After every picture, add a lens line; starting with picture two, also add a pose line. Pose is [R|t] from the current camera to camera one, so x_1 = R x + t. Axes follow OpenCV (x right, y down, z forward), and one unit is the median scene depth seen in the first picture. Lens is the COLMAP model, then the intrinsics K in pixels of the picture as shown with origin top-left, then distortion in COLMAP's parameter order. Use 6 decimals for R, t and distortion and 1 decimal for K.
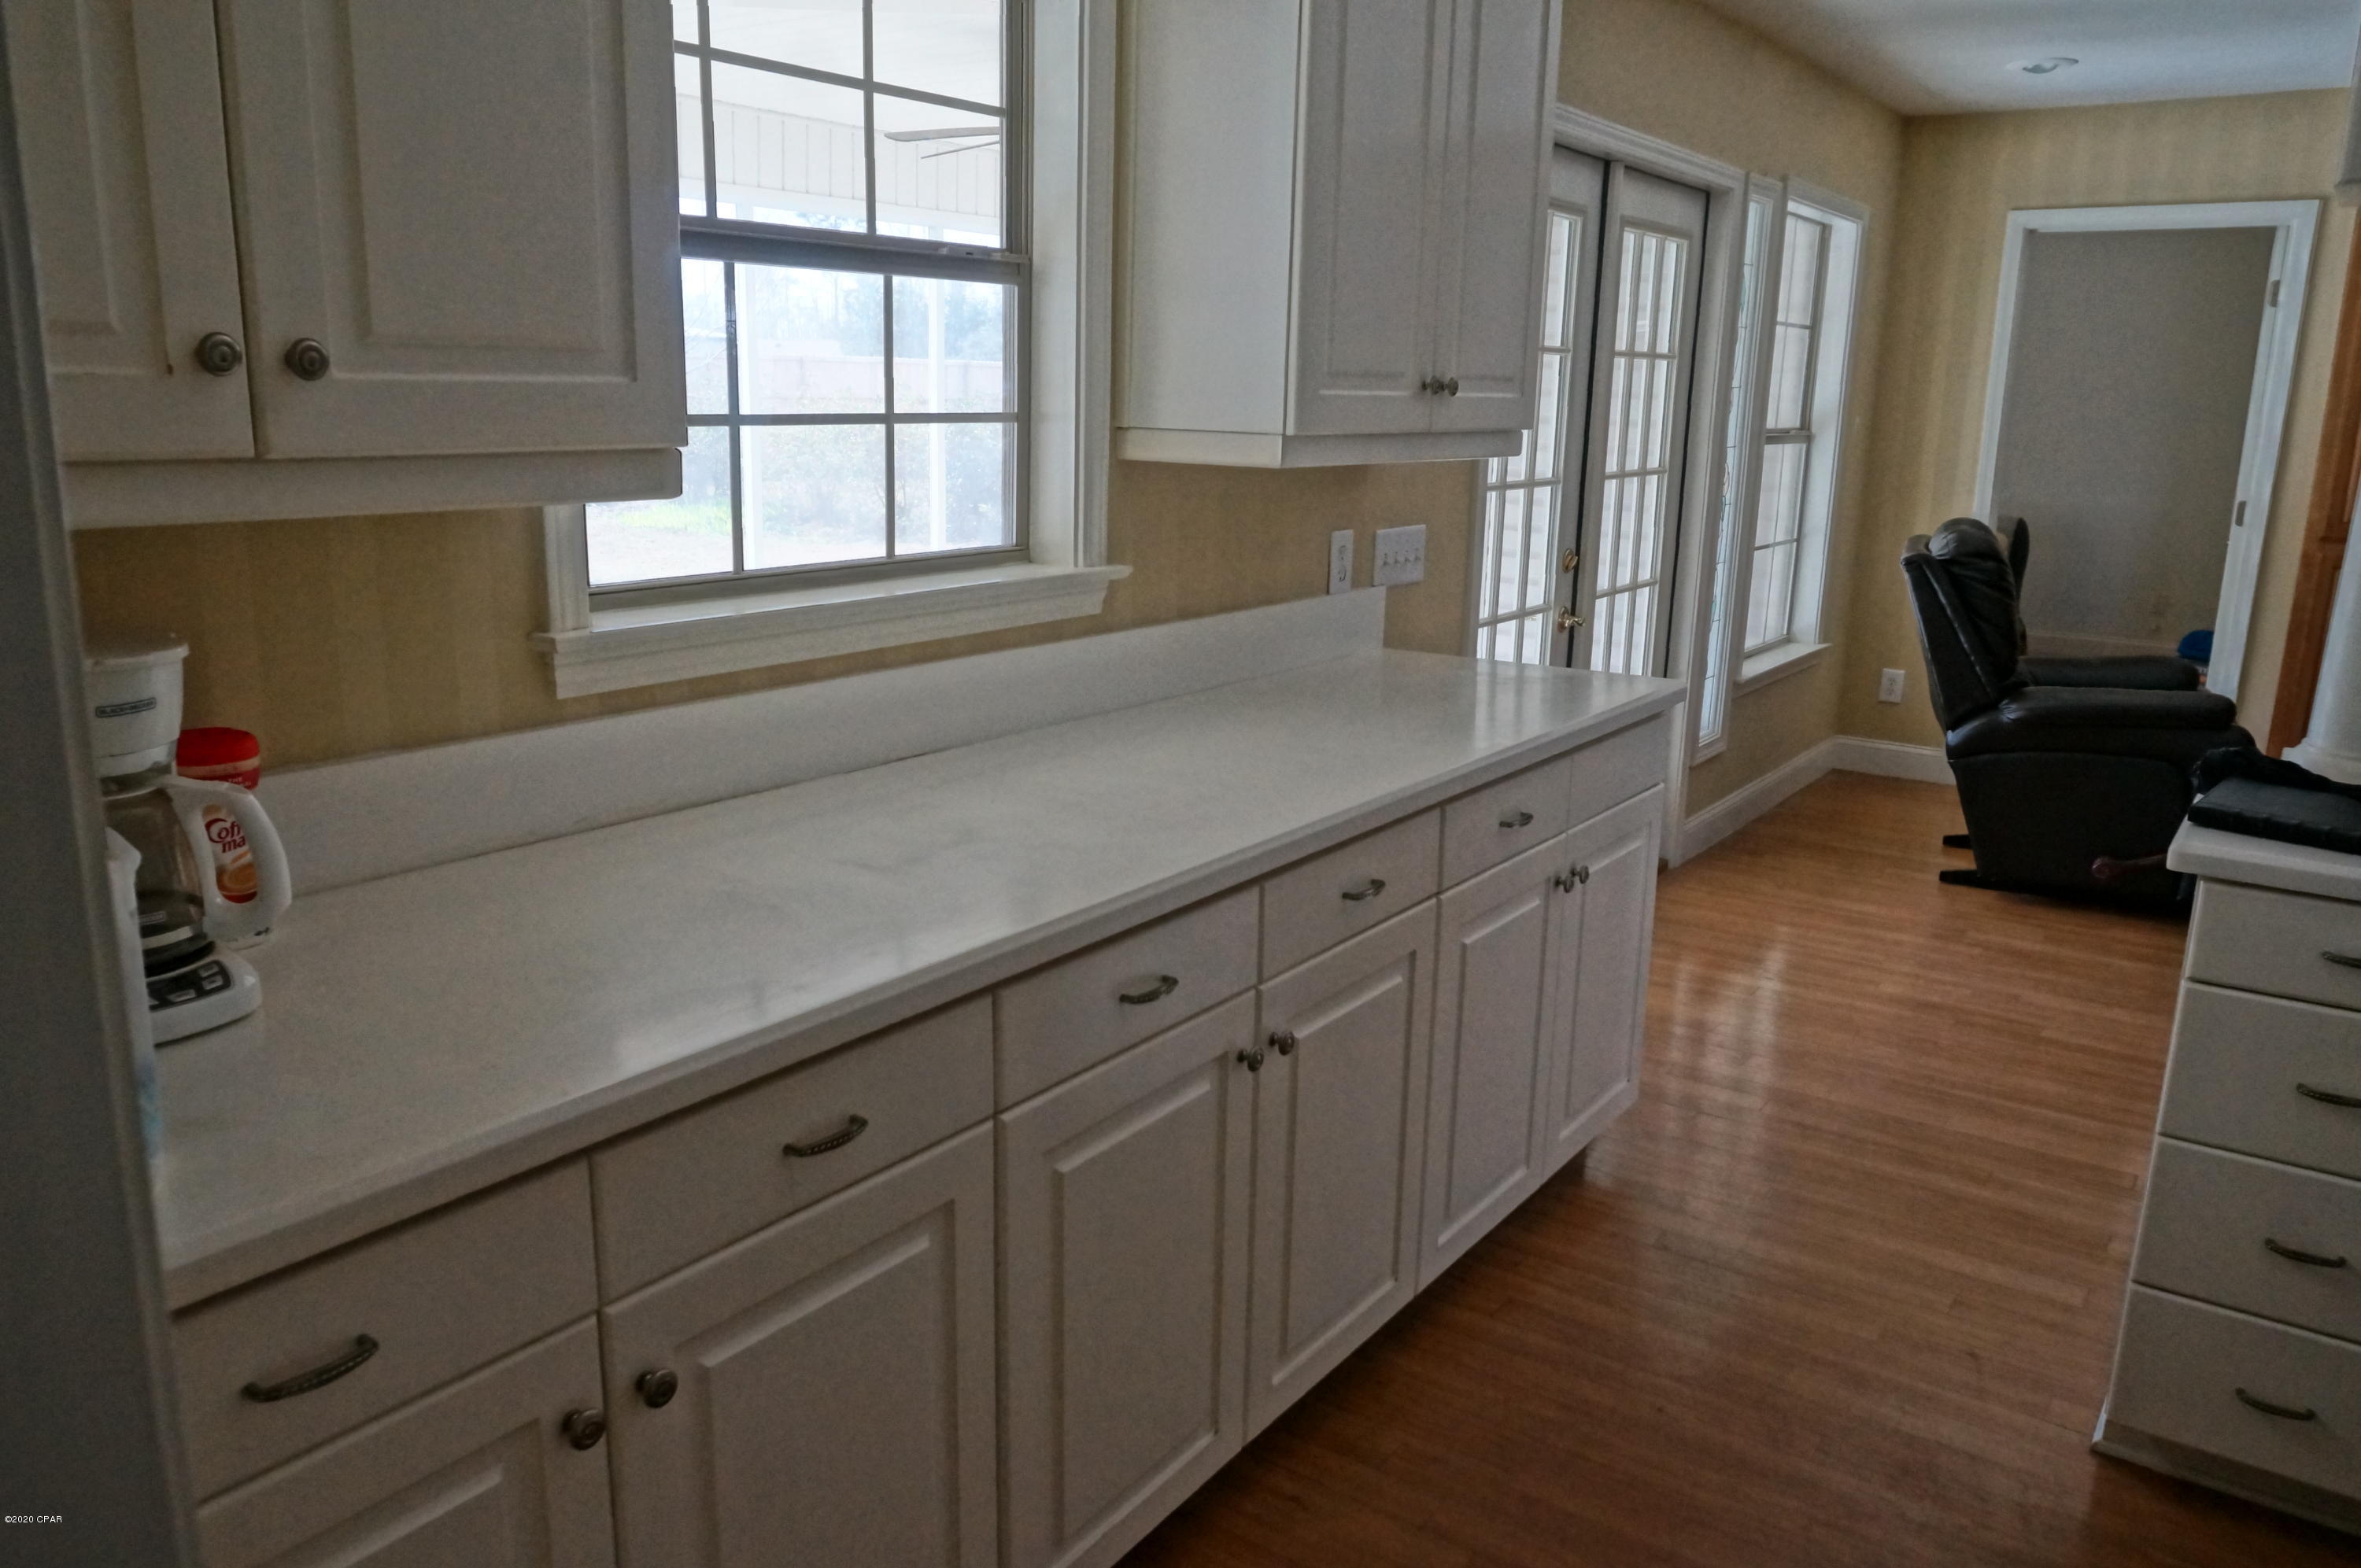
lens RADIAL K [[1696.1, 0, 1180.5], [0, 1696.1, 784.0], [0, 0, 1]] dist [-0.079004, 0.070112]
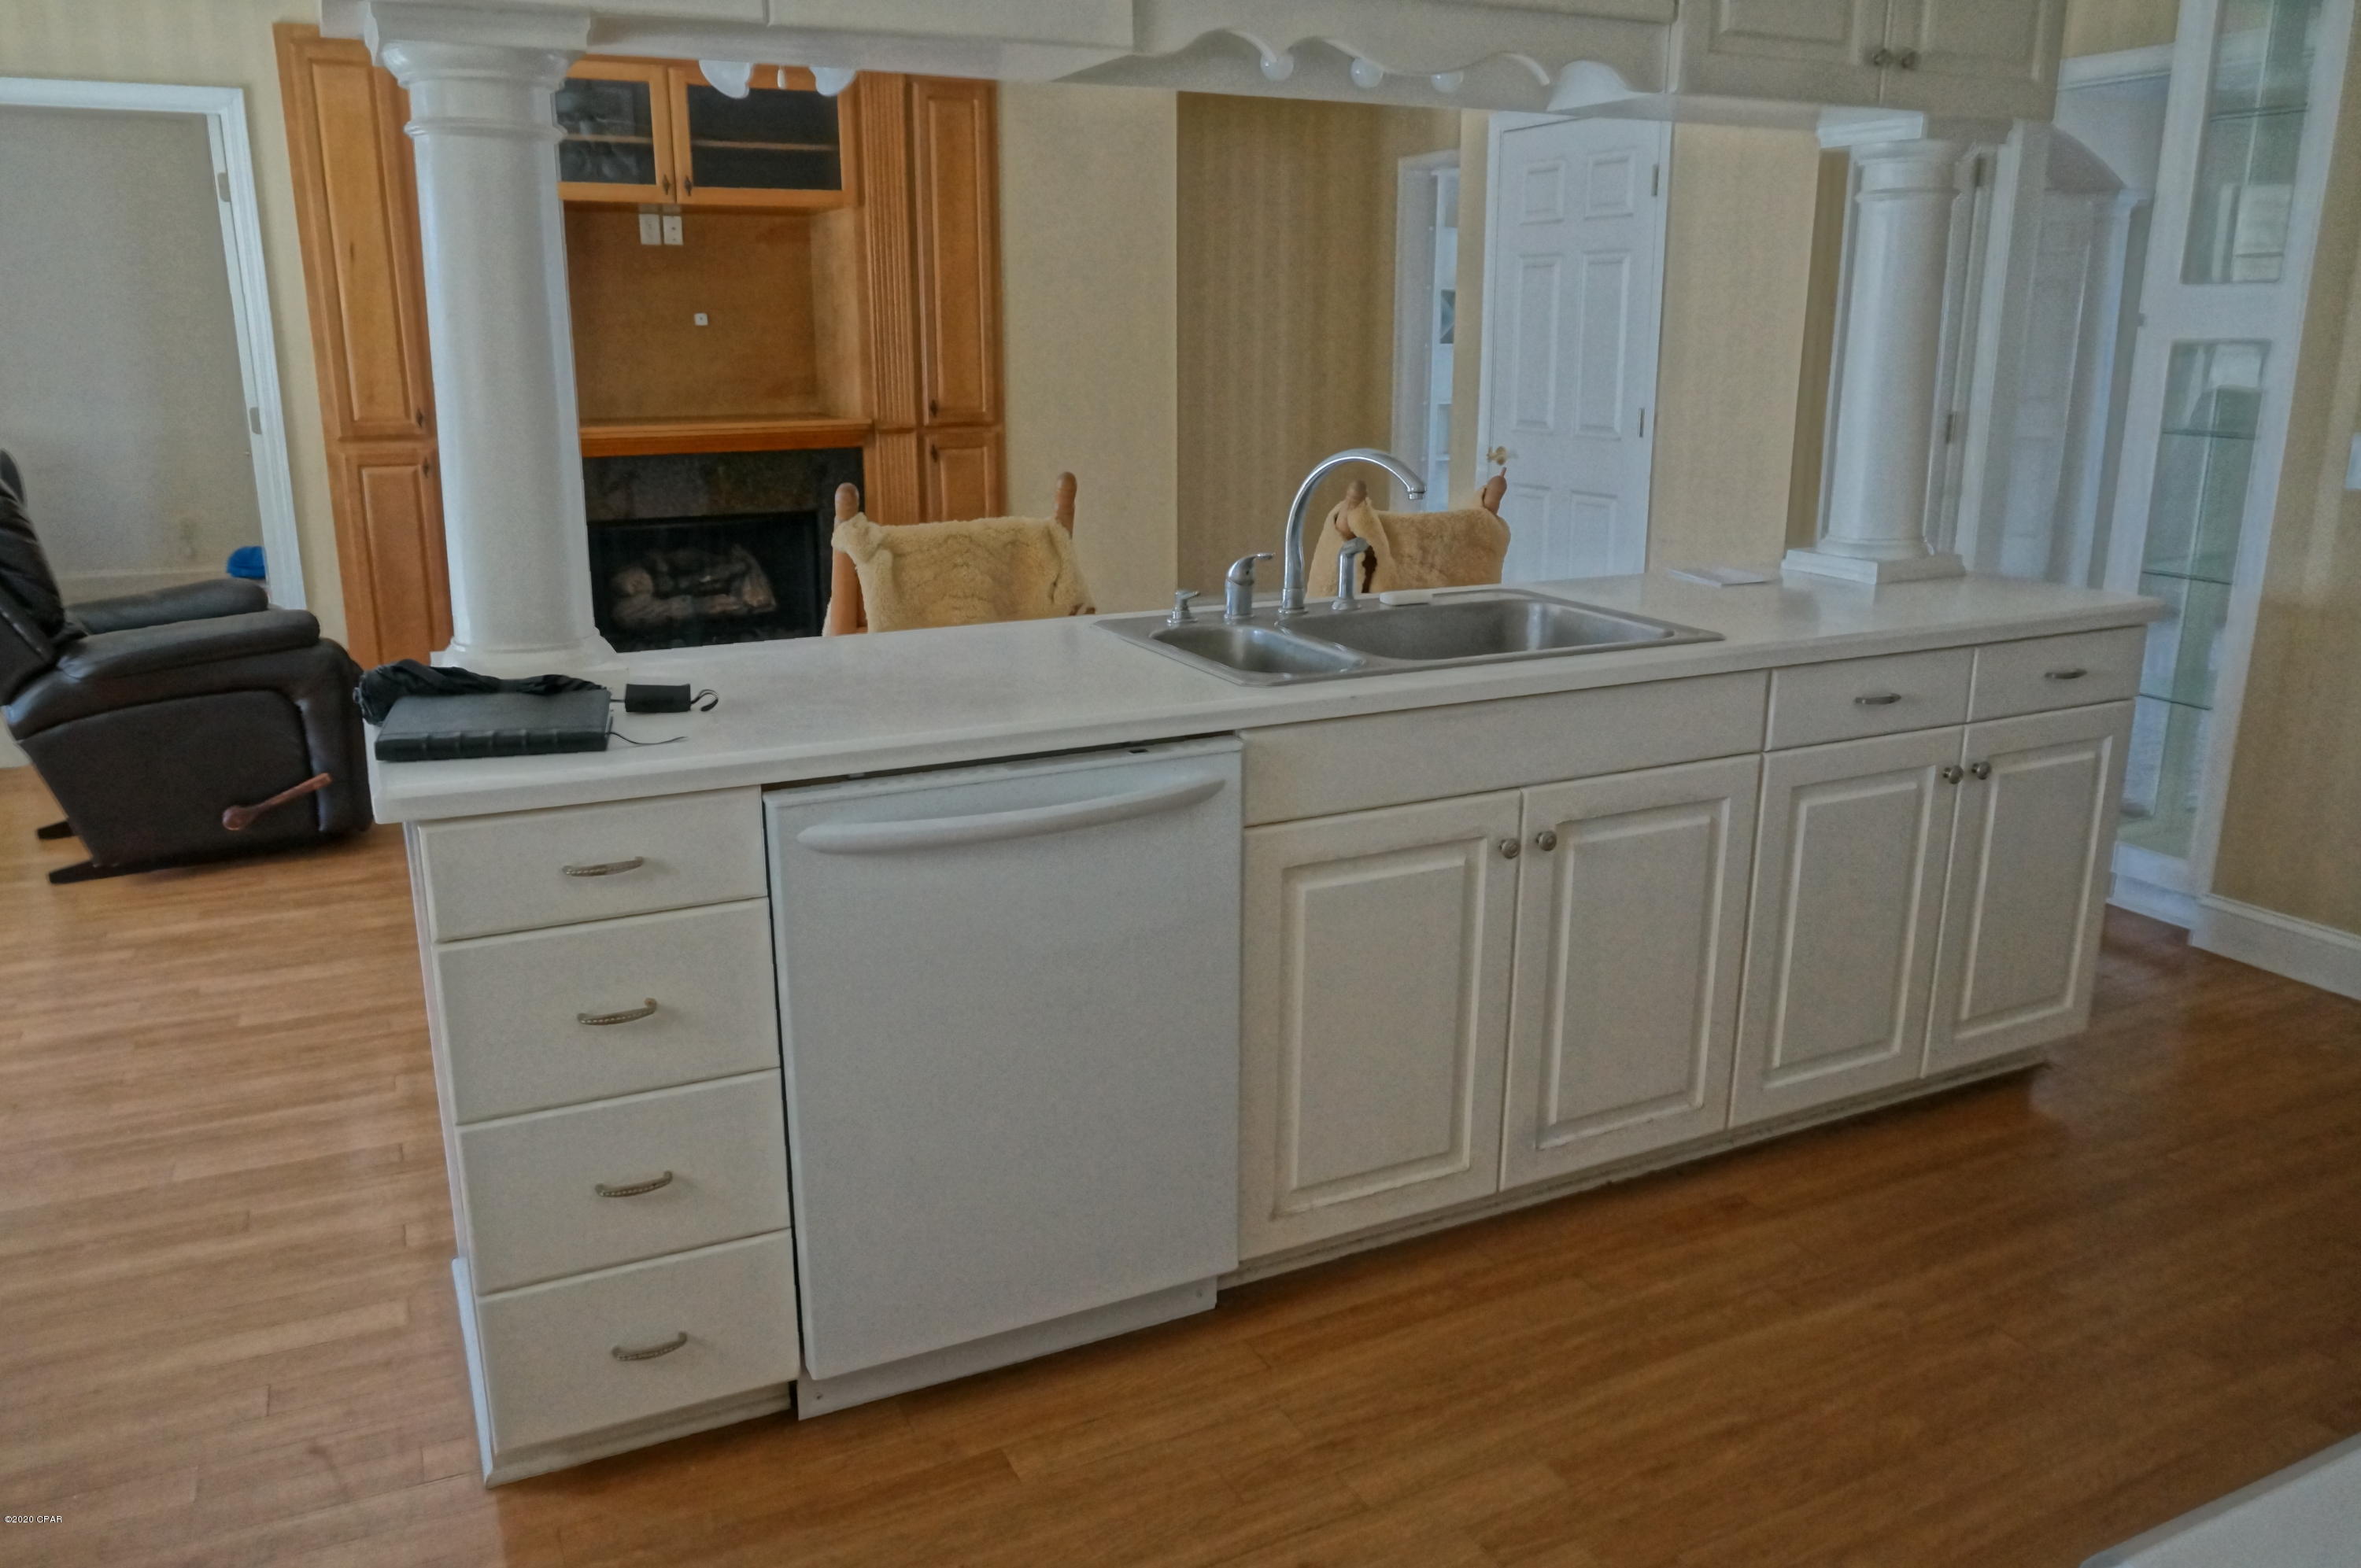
lens RADIAL K [[1696.1, 0, 1180.5], [0, 1696.1, 784.0], [0, 0, 1]] dist [-0.079004, 0.070112]
pose [[0.474019, -0.248539, 0.844710, 0.035608], [0.211395, 0.963401, 0.164835, -0.008071], [-0.854762, 0.100433, 0.509210, 0.095782]]
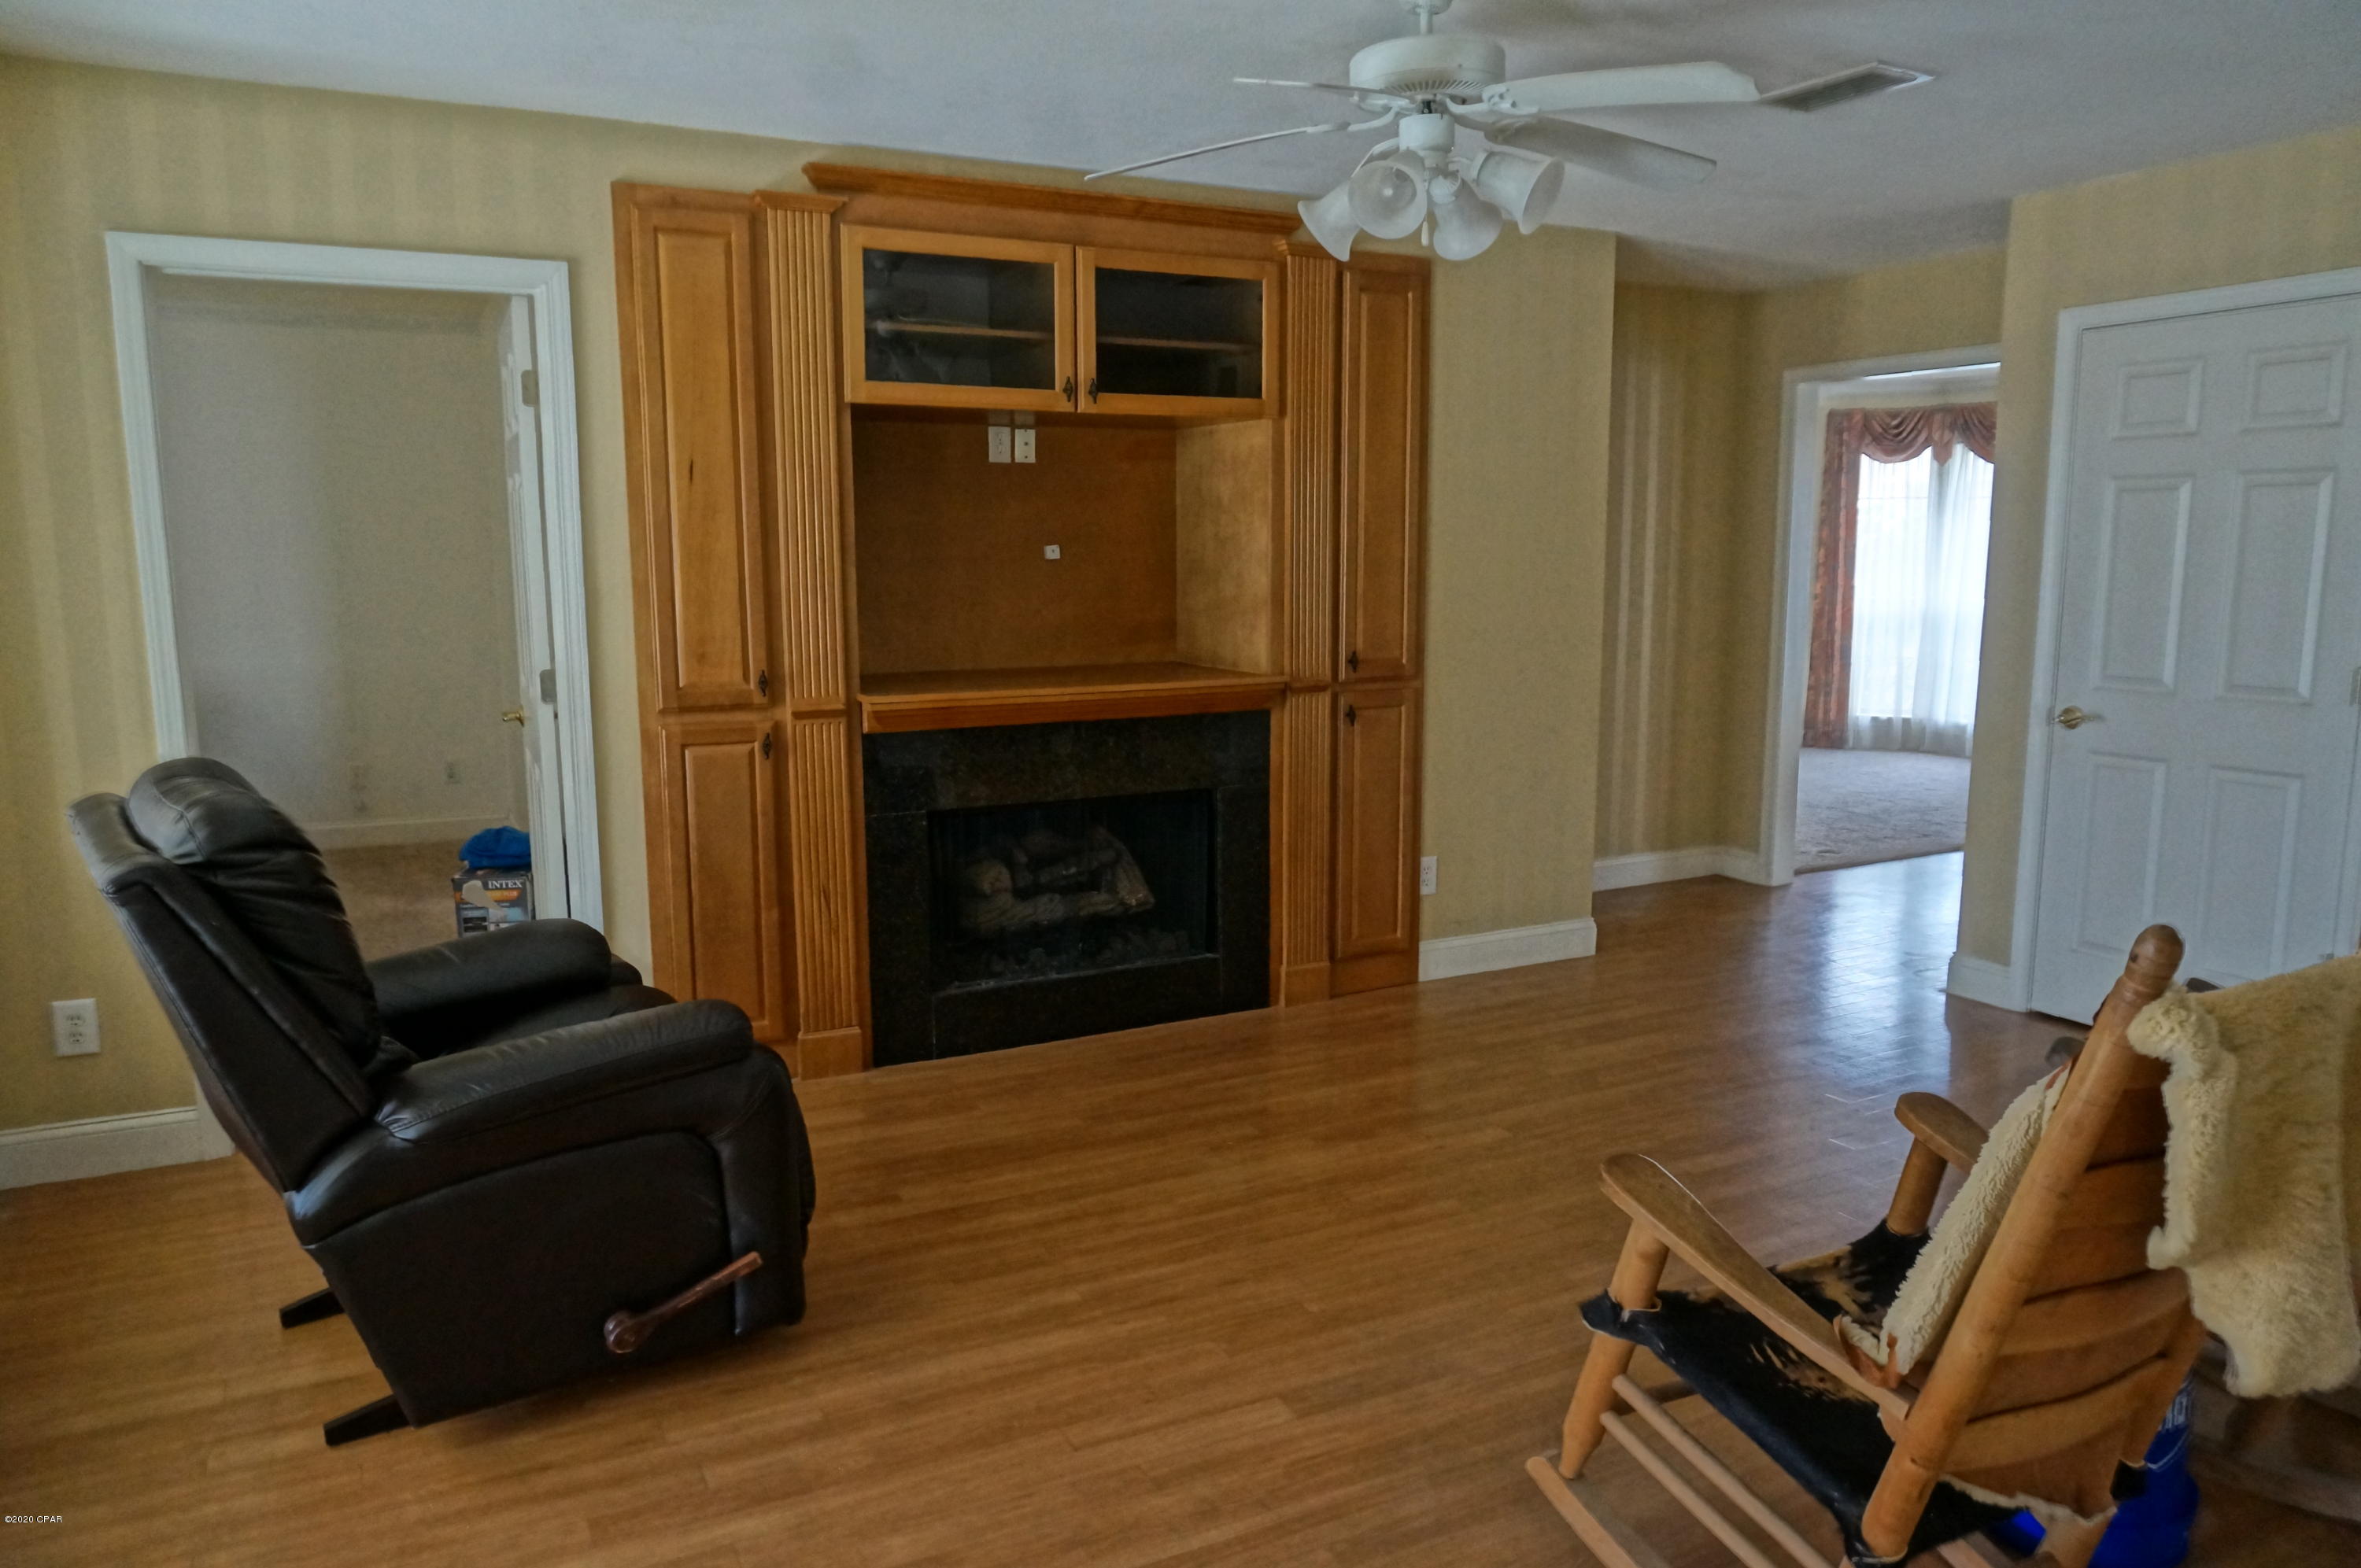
lens RADIAL K [[1559.9, 0, 1180.5], [0, 1559.9, 784.0], [0, 0, 1]] dist [-0.060065, 0.035921]
pose [[0.461708, -0.158988, 0.872667, 0.199750], [0.218227, 0.973928, 0.061978, -0.122649], [-0.859769, 0.161823, 0.484366, 0.525994]]
